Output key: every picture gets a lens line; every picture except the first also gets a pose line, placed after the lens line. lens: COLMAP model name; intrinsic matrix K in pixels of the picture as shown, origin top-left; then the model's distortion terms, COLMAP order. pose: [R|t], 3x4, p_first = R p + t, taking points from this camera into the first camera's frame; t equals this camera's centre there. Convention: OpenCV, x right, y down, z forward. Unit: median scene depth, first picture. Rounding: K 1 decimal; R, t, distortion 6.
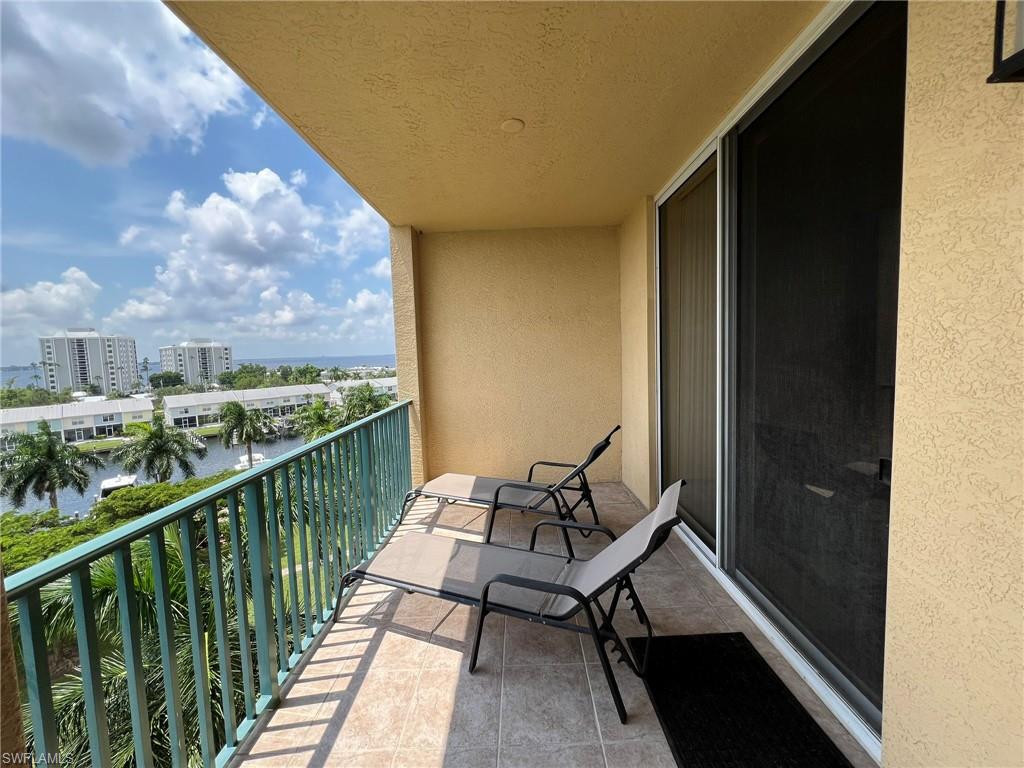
lens RADIAL K [[412.5, 0, 512.5], [0, 412.5, 381.7], [0, 0, 1]] dist [0.001876, 0.000309]
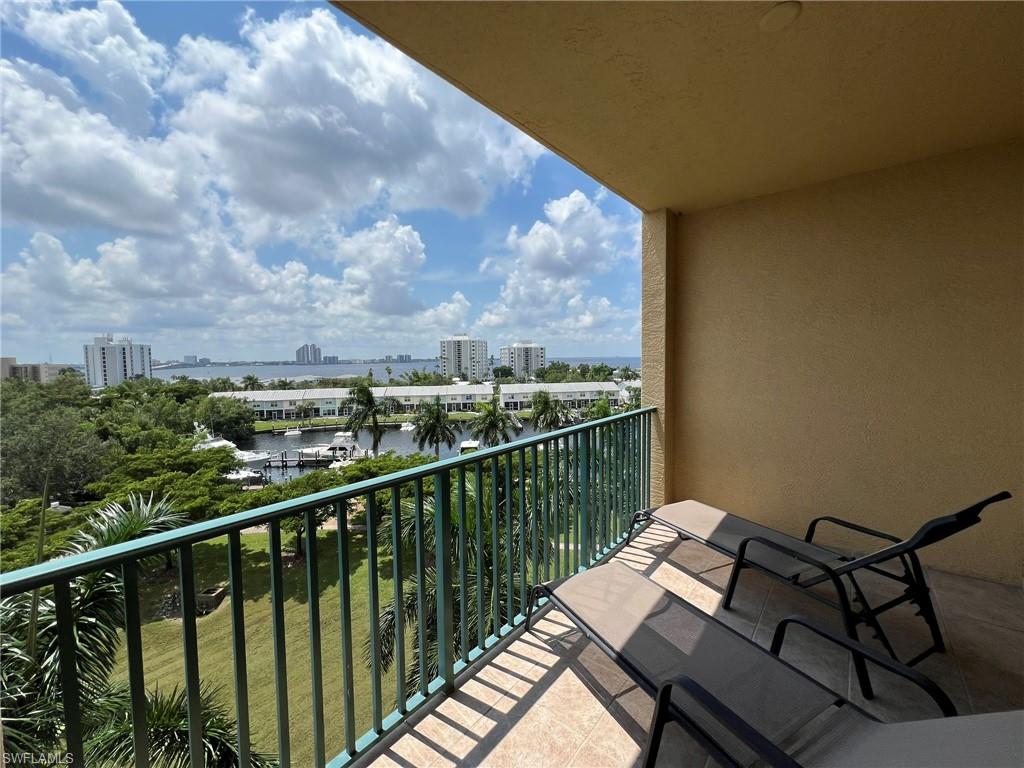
lens RADIAL K [[412.5, 0, 510.1], [0, 412.5, 375.7], [0, 0, 1]] dist [0.001876, 0.000309]
pose [[0.776102, 0.049403, -0.628670, 0.004158], [-0.060251, 0.998175, 0.004059, -0.000445], [0.627723, 0.034728, 0.777662, 0.007478]]
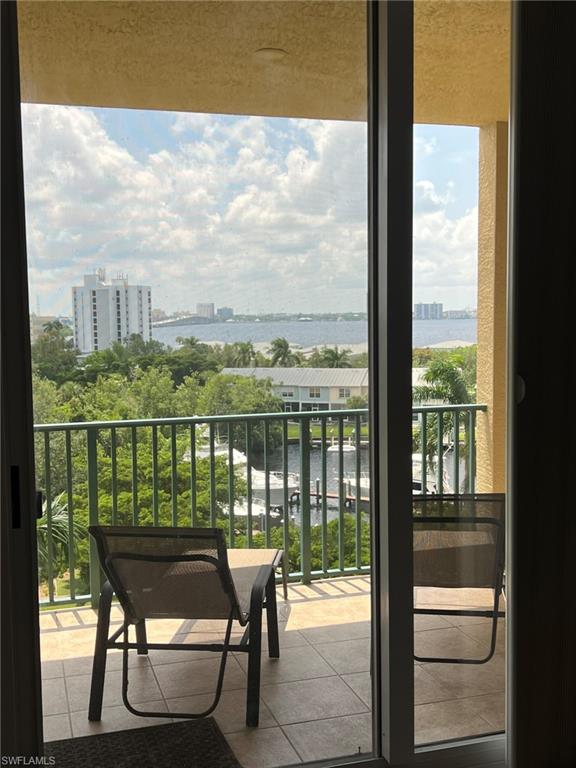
lens RADIAL K [[889.2, 0, 282.0], [0, 889.2, 384.8], [0, 0, 1]] dist [0.101048, 0.000000]
pose [[0.310690, 0.104897, -0.944705, 0.170886], [-0.071991, 0.993634, 0.086654, -0.014430], [0.947781, 0.041088, 0.316264, 0.038486]]
